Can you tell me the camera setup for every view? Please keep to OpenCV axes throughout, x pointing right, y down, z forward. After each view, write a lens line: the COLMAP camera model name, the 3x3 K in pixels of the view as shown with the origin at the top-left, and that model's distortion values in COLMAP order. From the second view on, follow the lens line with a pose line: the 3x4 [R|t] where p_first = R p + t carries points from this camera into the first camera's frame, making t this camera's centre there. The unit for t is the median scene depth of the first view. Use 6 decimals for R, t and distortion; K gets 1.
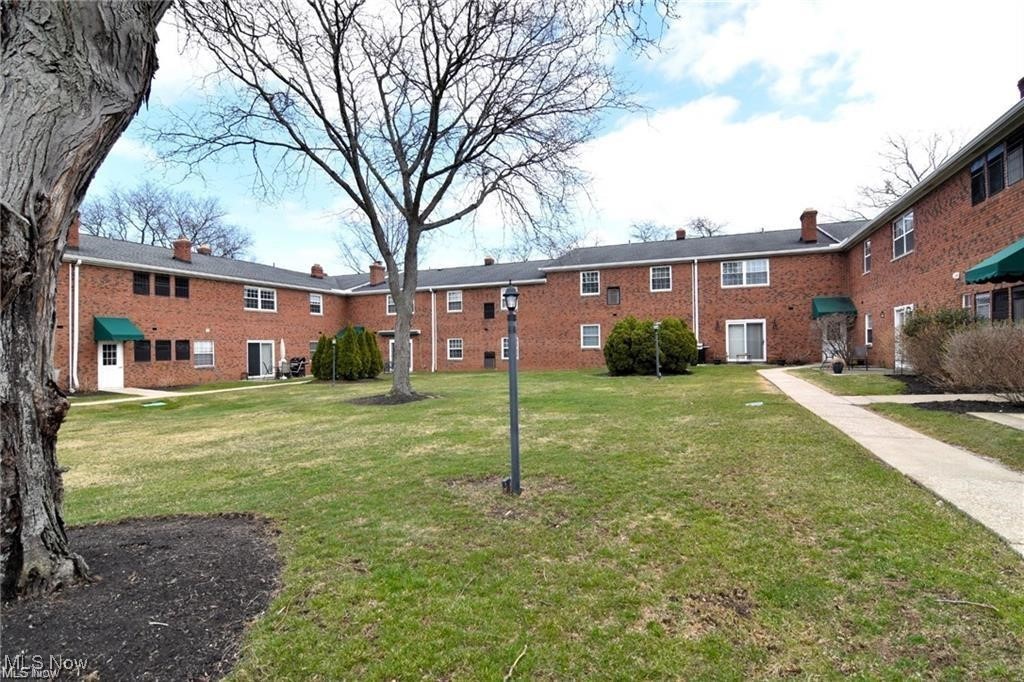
lens RADIAL K [[498.8, 0, 513.9], [0, 498.8, 343.0], [0, 0, 1]] dist [-0.005599, -0.010270]
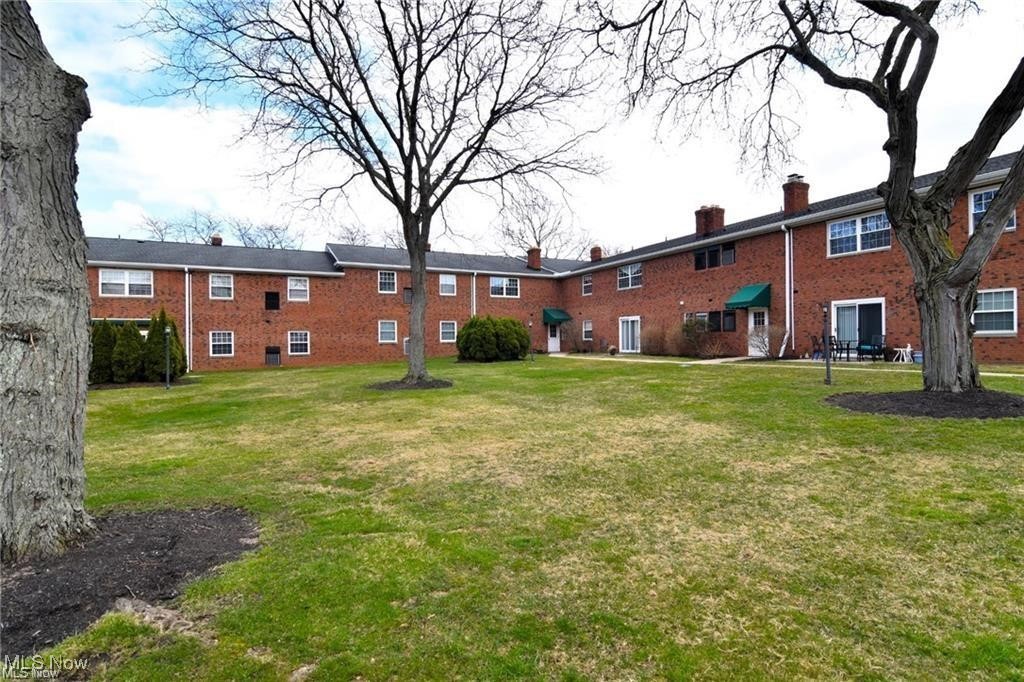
lens RADIAL K [[498.8, 0, 513.9], [0, 498.8, 343.0], [0, 0, 1]] dist [-0.005599, -0.010270]
pose [[0.642254, 0.004227, 0.766480, -0.492452], [-0.001026, 0.999989, -0.004654, 0.016082], [-0.766491, 0.002203, 0.642251, 0.099039]]
